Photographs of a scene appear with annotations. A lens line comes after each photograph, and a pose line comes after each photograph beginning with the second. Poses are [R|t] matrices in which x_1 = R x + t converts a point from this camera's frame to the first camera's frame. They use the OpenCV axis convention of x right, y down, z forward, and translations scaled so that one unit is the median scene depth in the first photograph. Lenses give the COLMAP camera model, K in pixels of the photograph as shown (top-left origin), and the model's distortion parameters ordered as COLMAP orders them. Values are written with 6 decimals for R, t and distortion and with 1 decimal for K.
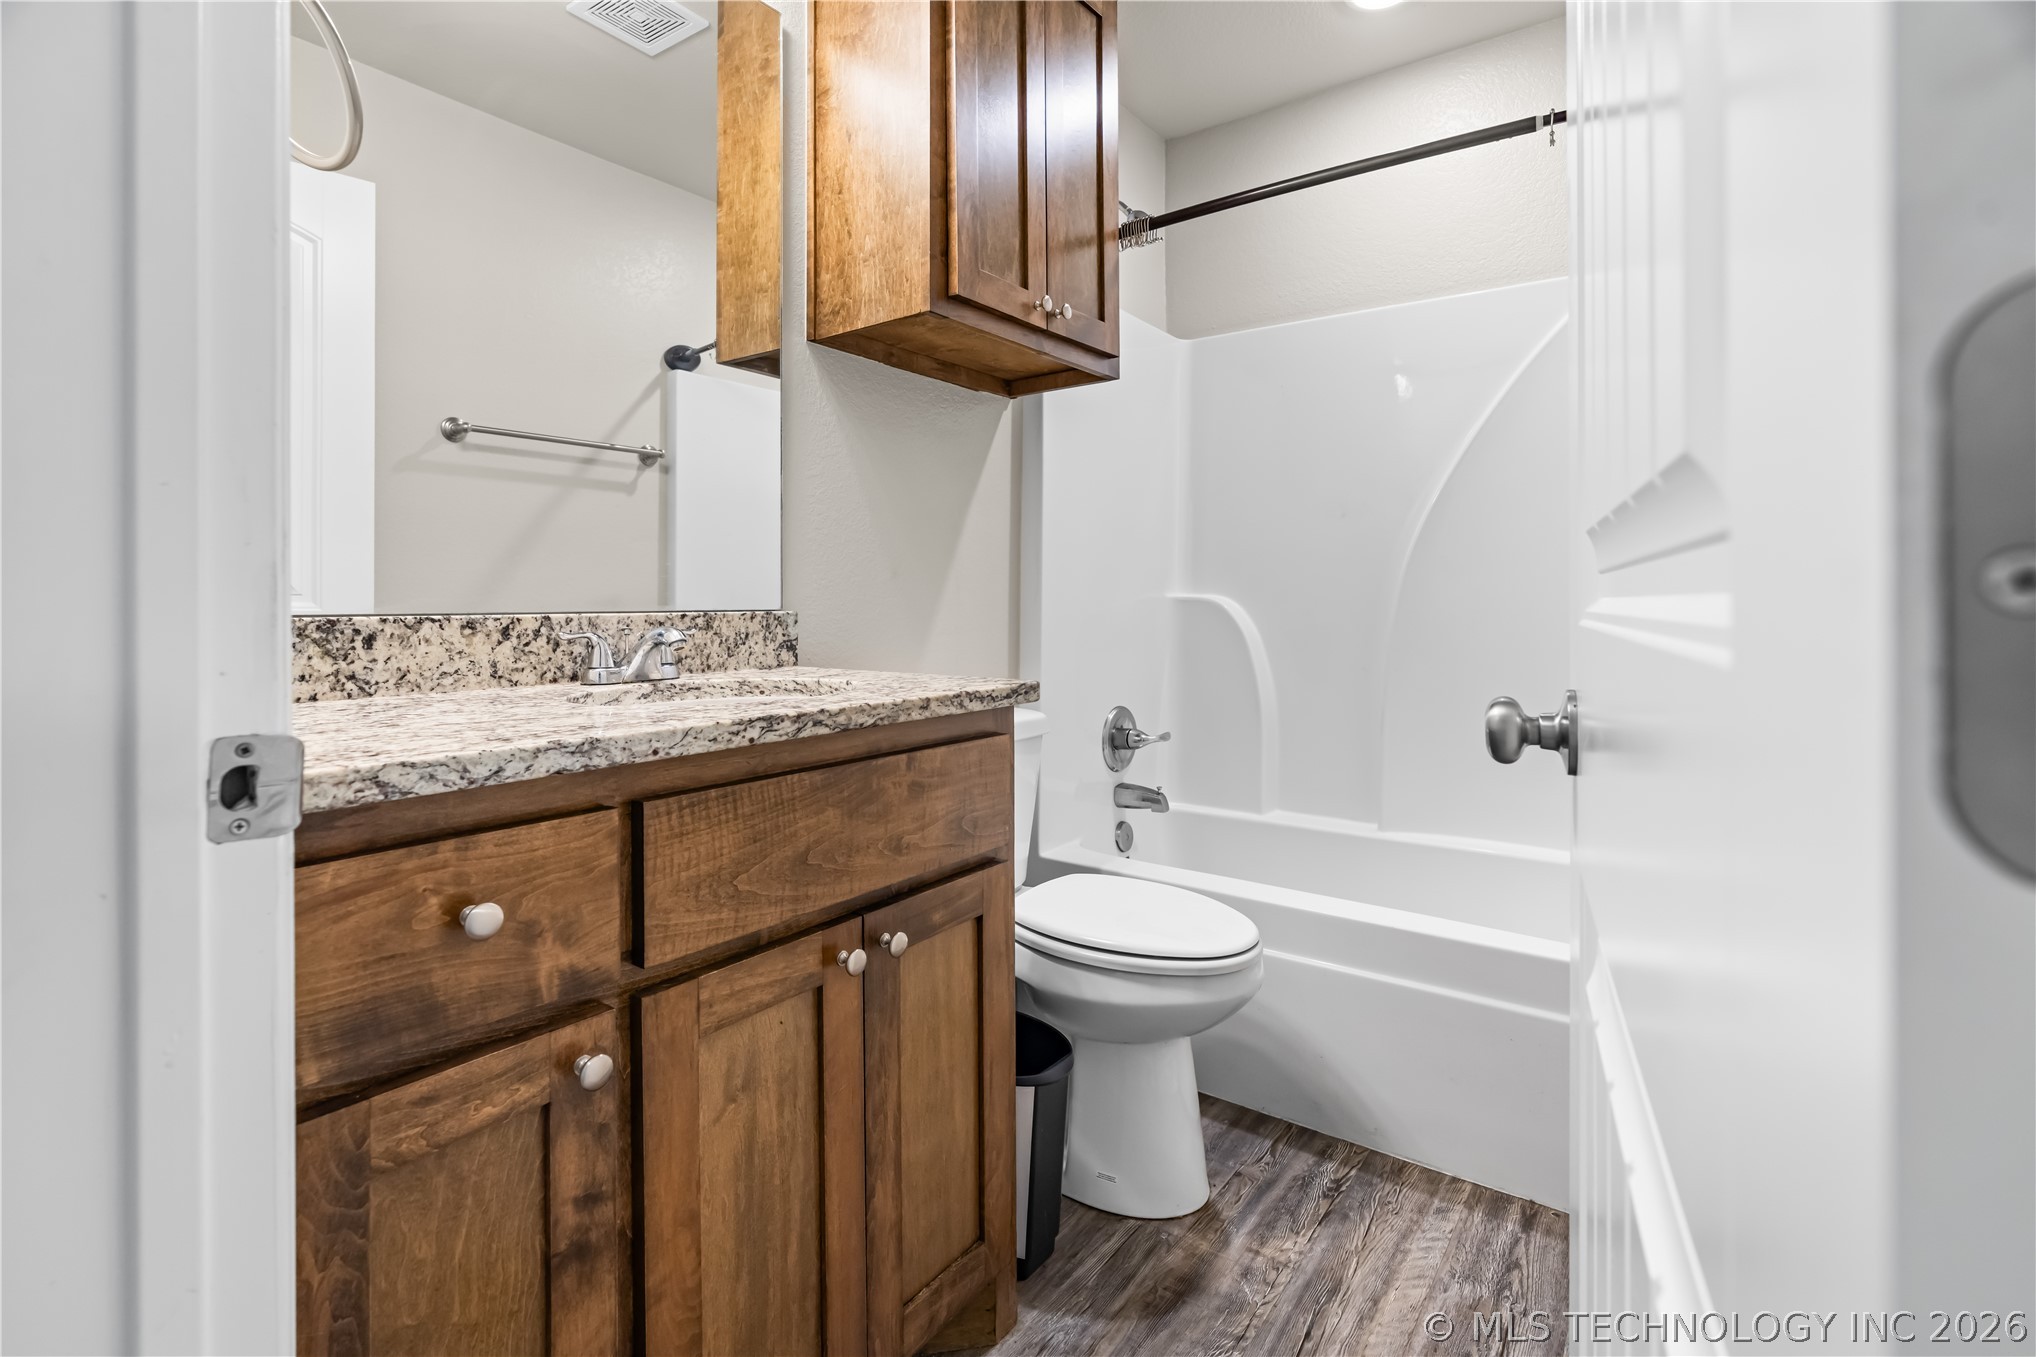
lens RADIAL K [[940.3, 0, 1023.9], [0, 940.3, 603.9], [0, 0, 1]] dist [-0.011335, 0.003981]
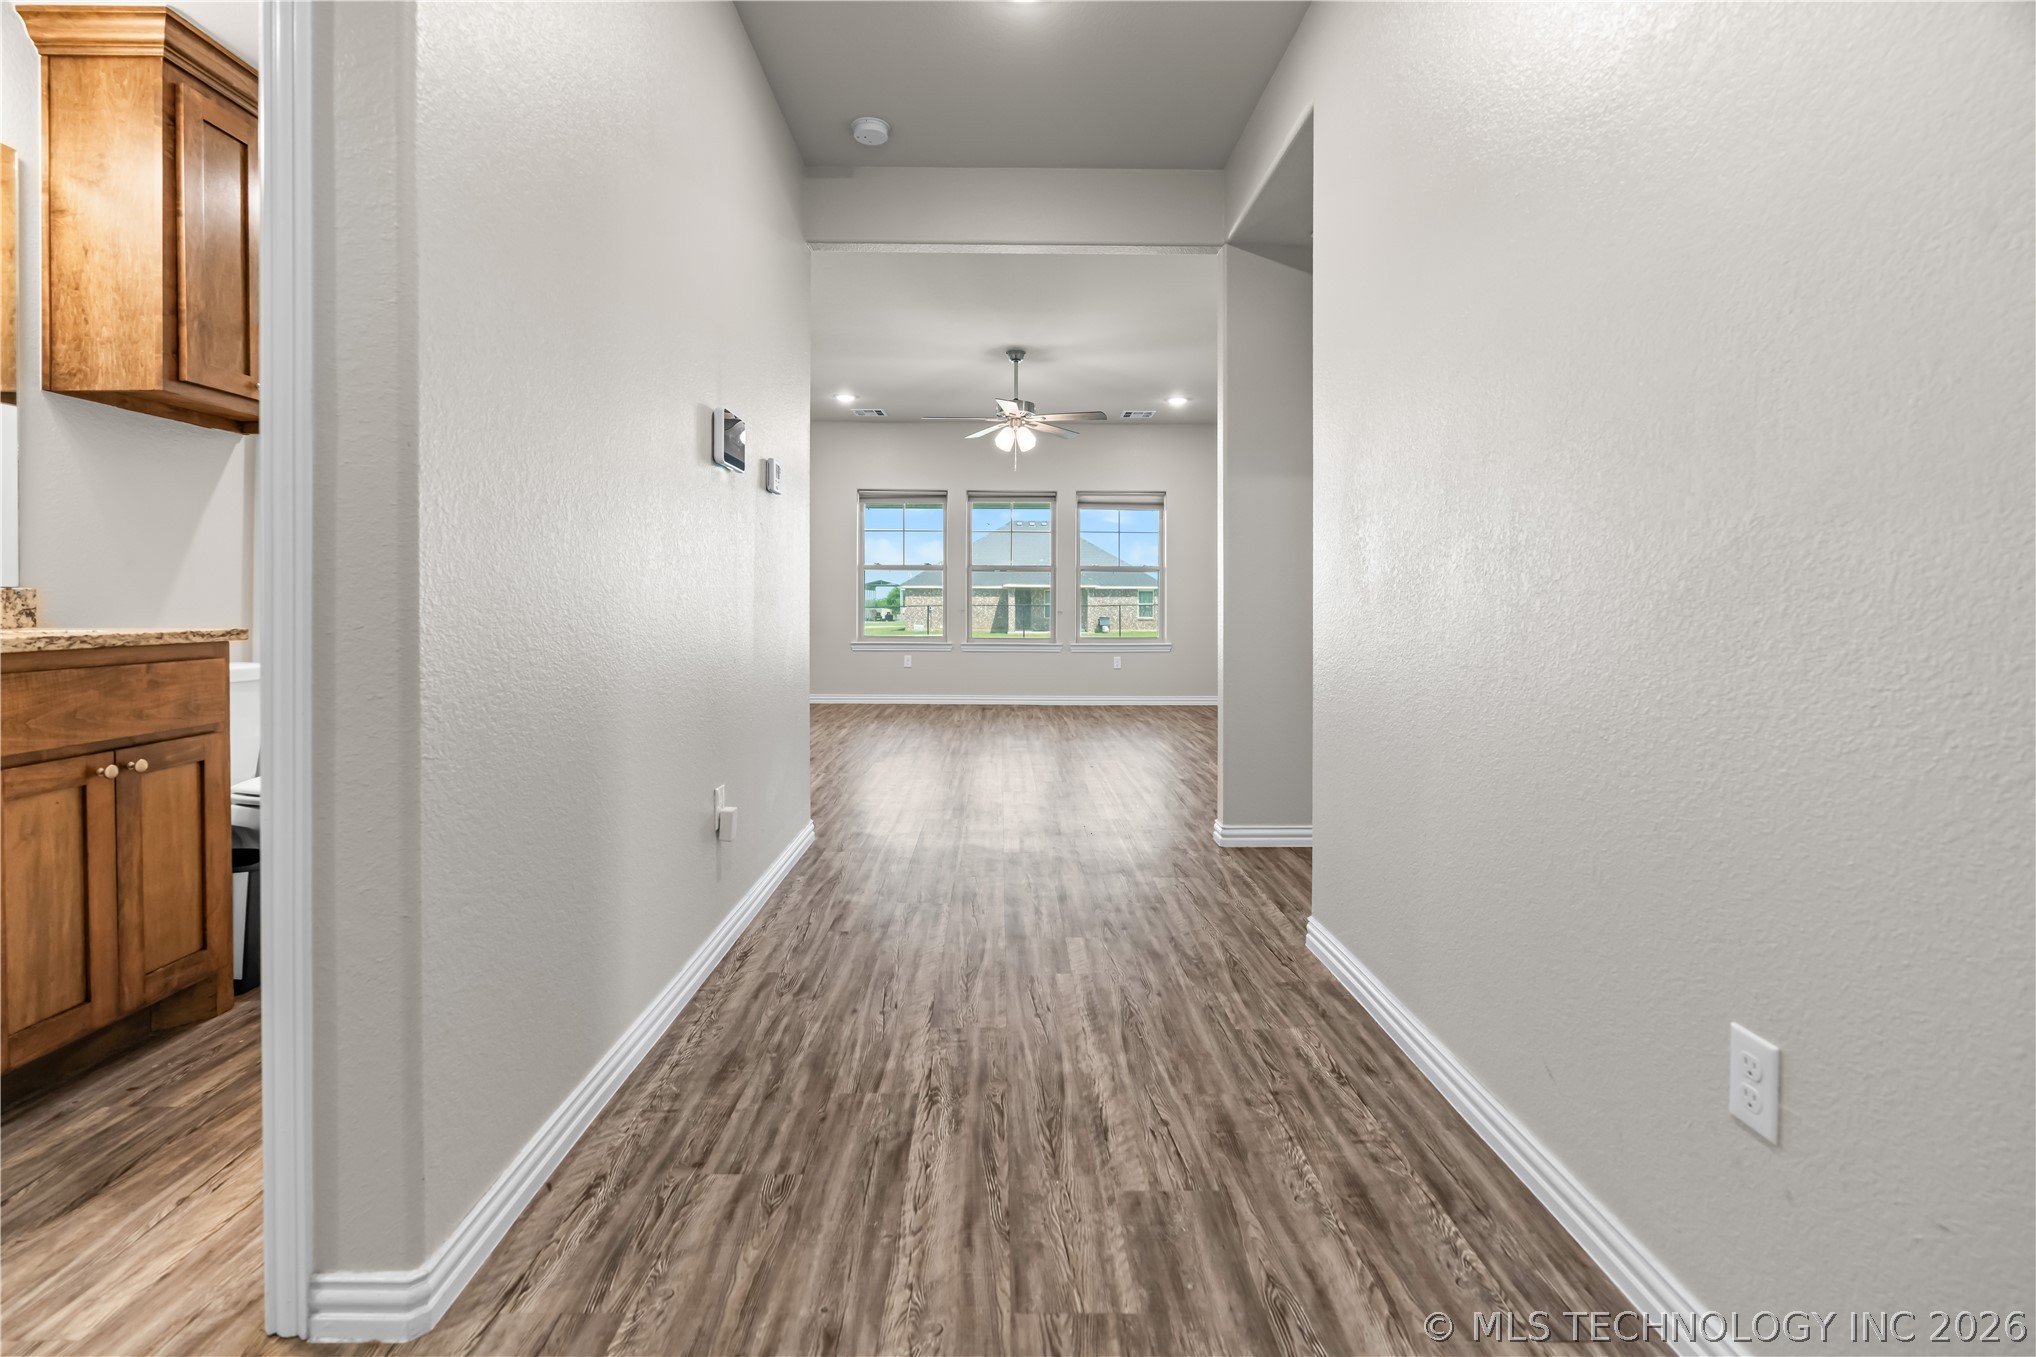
lens RADIAL K [[940.3, 0, 1009.5], [0, 940.3, 605.3], [0, 0, 1]] dist [-0.011335, 0.003981]
pose [[0.804834, -0.002836, 0.593494, 0.141659], [0.001158, 0.999994, 0.003208, 0.043815], [-0.593499, -0.001895, 0.804832, -1.391522]]
